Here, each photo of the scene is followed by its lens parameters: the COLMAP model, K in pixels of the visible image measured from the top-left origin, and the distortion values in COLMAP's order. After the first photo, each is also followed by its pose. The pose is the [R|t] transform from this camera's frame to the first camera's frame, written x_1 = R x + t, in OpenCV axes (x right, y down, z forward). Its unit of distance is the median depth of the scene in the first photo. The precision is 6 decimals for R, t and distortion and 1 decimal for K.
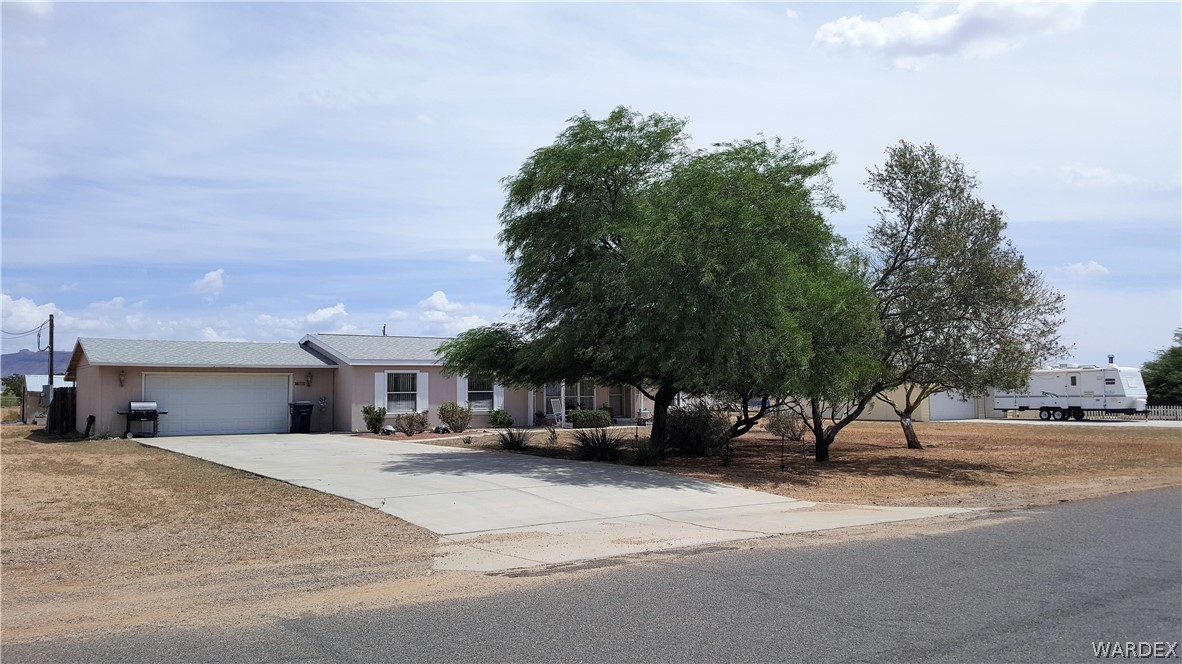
lens RADIAL K [[963.9, 0, 634.2], [0, 963.9, 333.2], [0, 0, 1]] dist [0.037708, -0.002412]
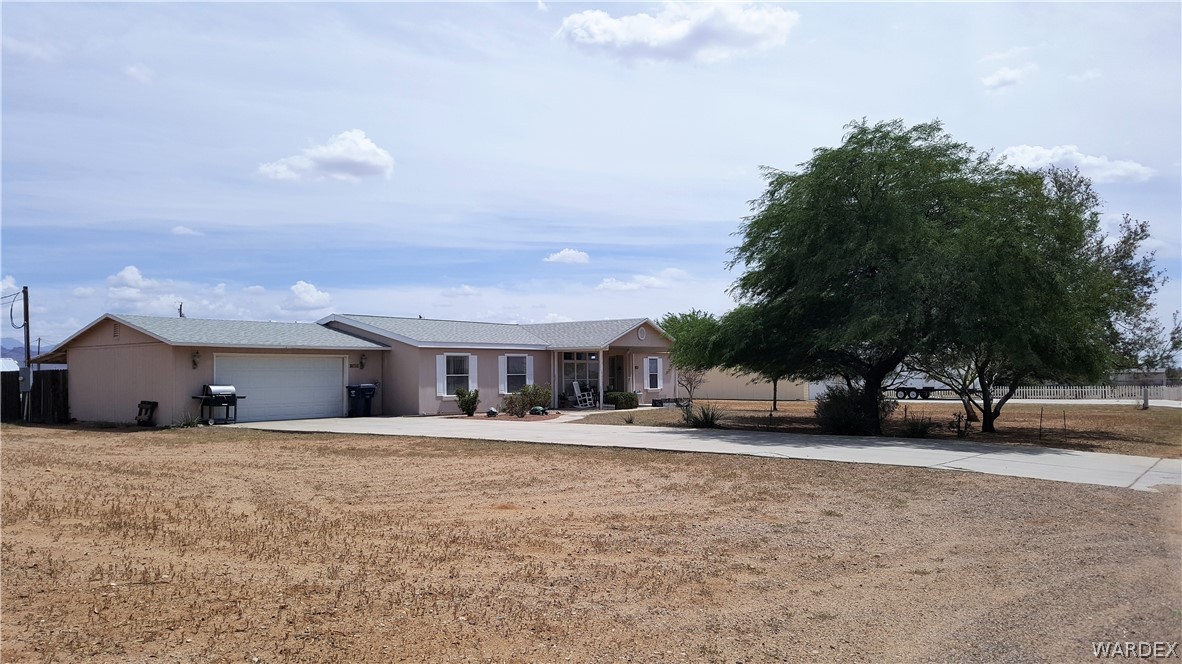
lens RADIAL K [[963.9, 0, 634.2], [0, 963.9, 333.2], [0, 0, 1]] dist [0.037708, -0.002412]
pose [[0.953041, 0.011192, 0.302635, -0.343493], [-0.015799, 0.999794, 0.012779, 0.003110], [-0.302430, -0.016960, 0.953021, 0.010157]]
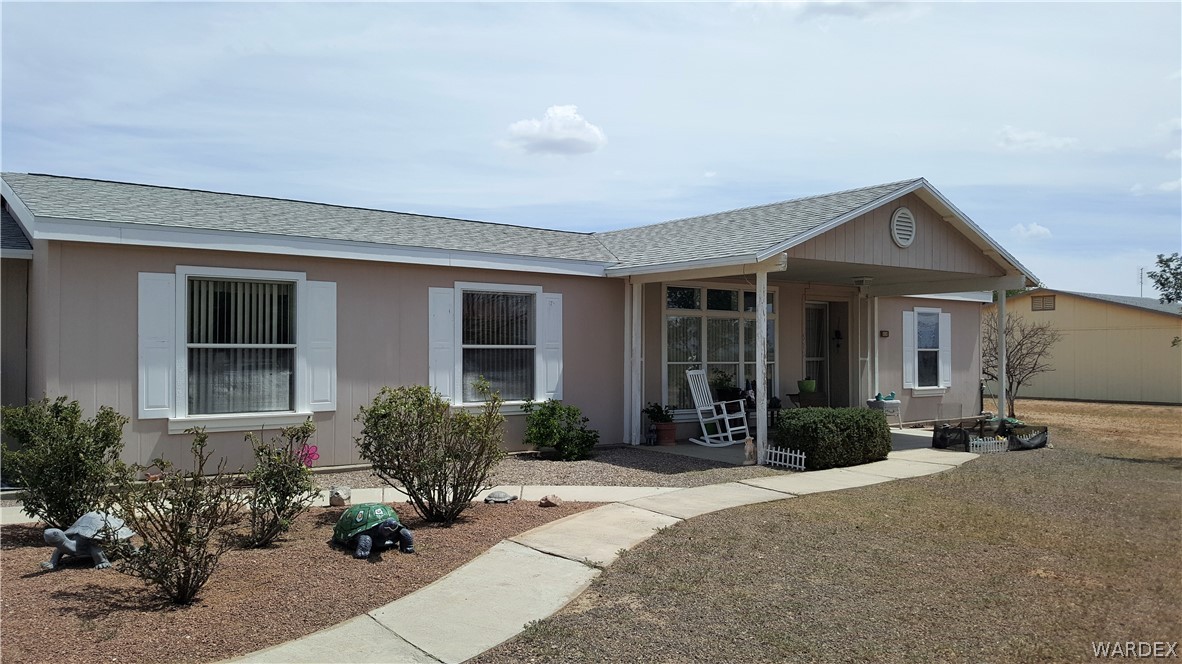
lens RADIAL K [[927.2, 0, 535.4], [0, 927.2, 333.8], [0, 0, 1]] dist [0.075712, 0.000099]
pose [[0.999297, 0.001211, -0.037476, -0.133363], [0.000011, 0.999468, 0.032602, 0.045683], [0.037496, -0.032579, 0.998766, 0.677942]]
